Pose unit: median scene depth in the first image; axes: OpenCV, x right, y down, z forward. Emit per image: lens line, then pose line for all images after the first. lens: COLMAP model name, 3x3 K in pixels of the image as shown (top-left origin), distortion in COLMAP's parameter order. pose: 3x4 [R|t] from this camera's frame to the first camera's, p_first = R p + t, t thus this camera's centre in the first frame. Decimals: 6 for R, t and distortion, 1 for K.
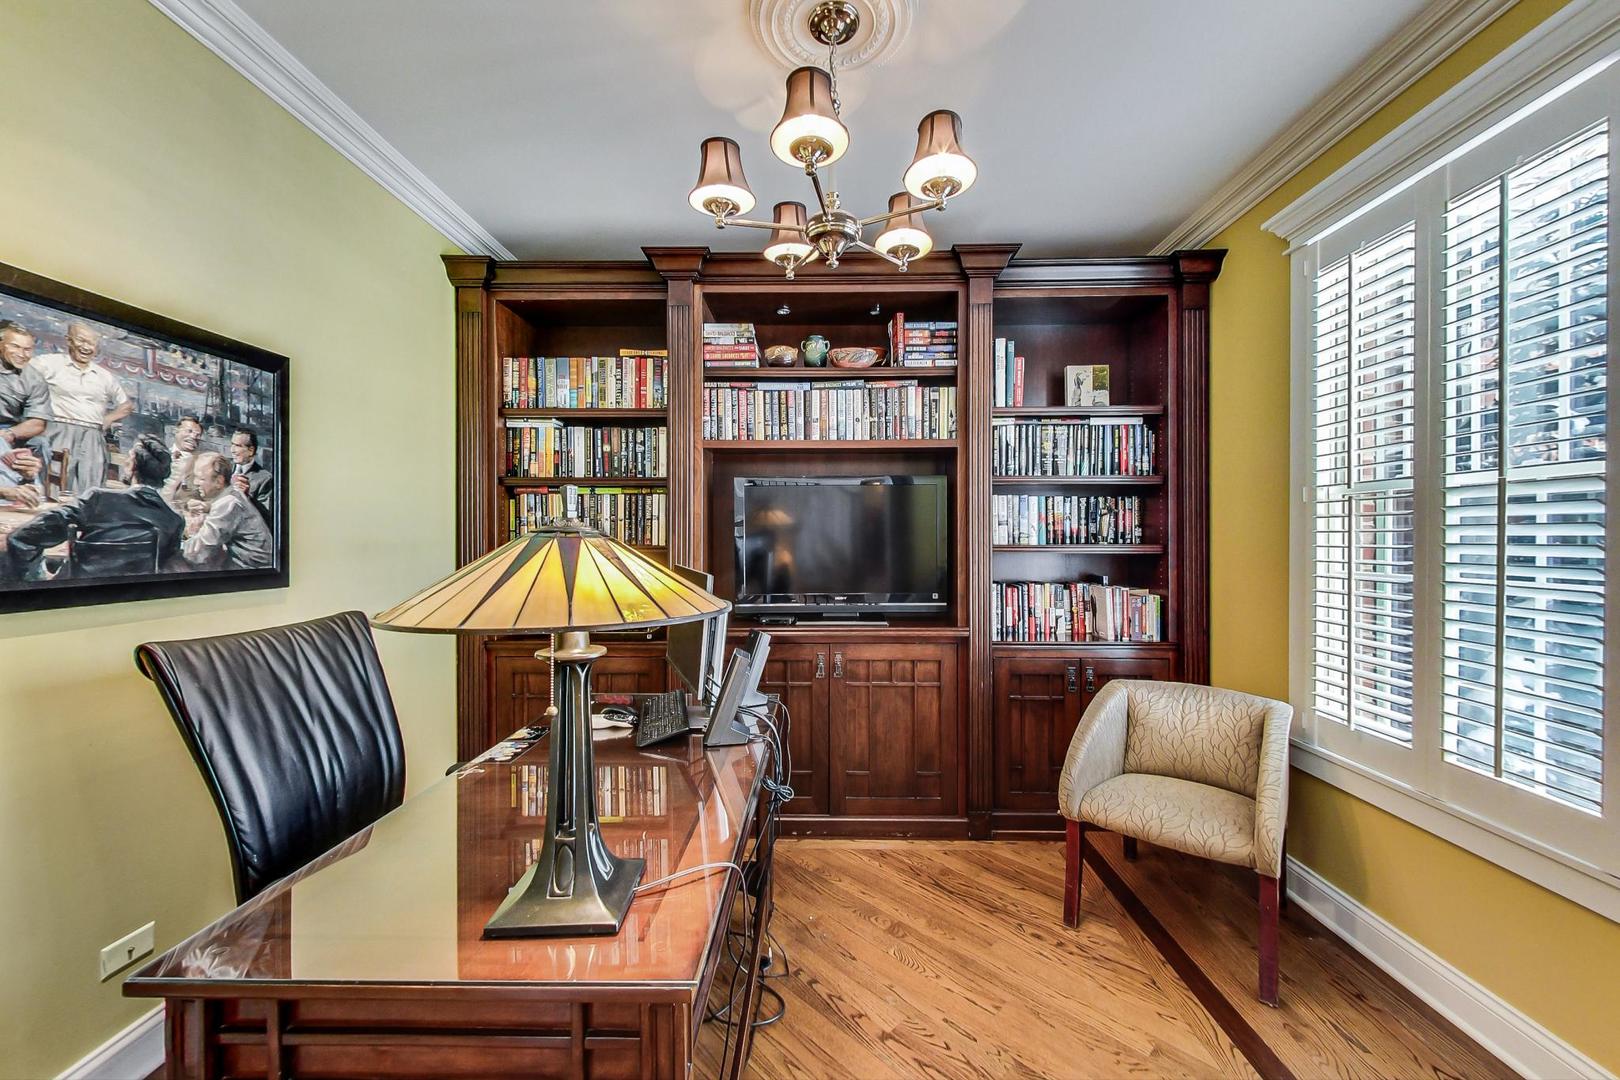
lens RADIAL K [[633.2, 0, 808.0], [0, 633.2, 536.3], [0, 0, 1]] dist [0.014127, 0.000208]
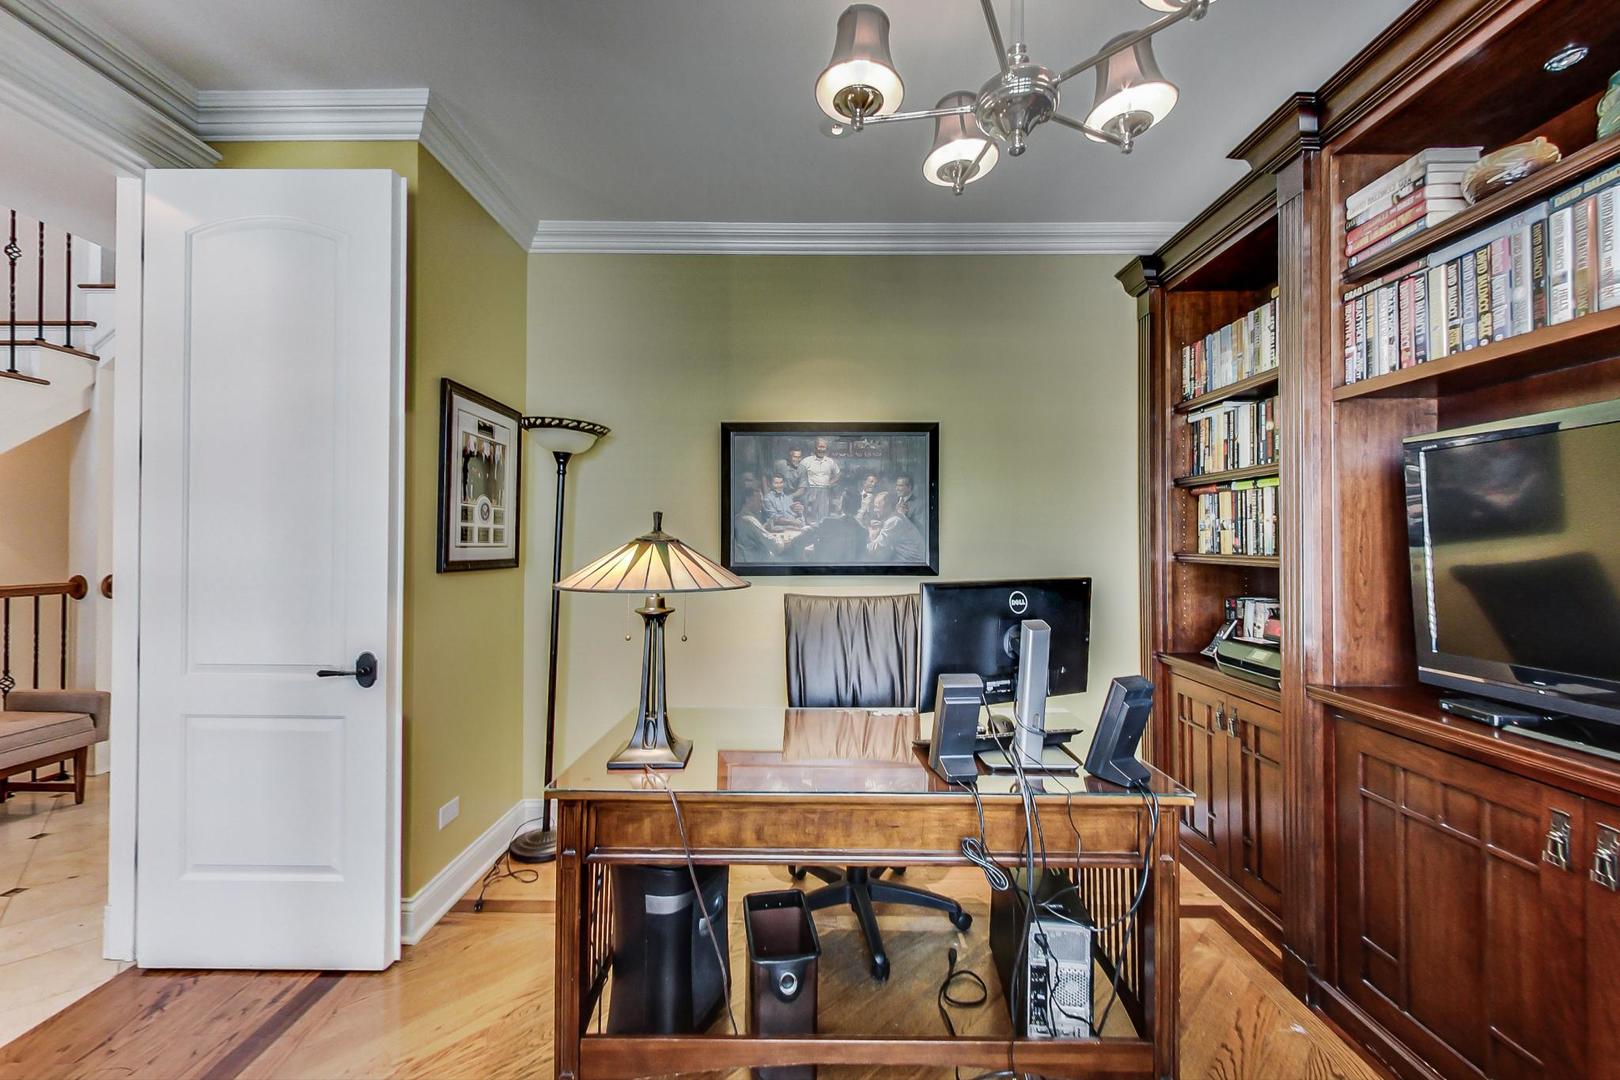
lens RADIAL K [[633.2, 0, 808.0], [0, 633.2, 536.3], [0, 0, 1]] dist [0.014127, 0.000208]
pose [[0.006716, -0.008917, -0.999938, 0.742998], [-0.004656, 0.999949, -0.008949, 0.003577], [0.999967, 0.004716, 0.006674, 0.766960]]
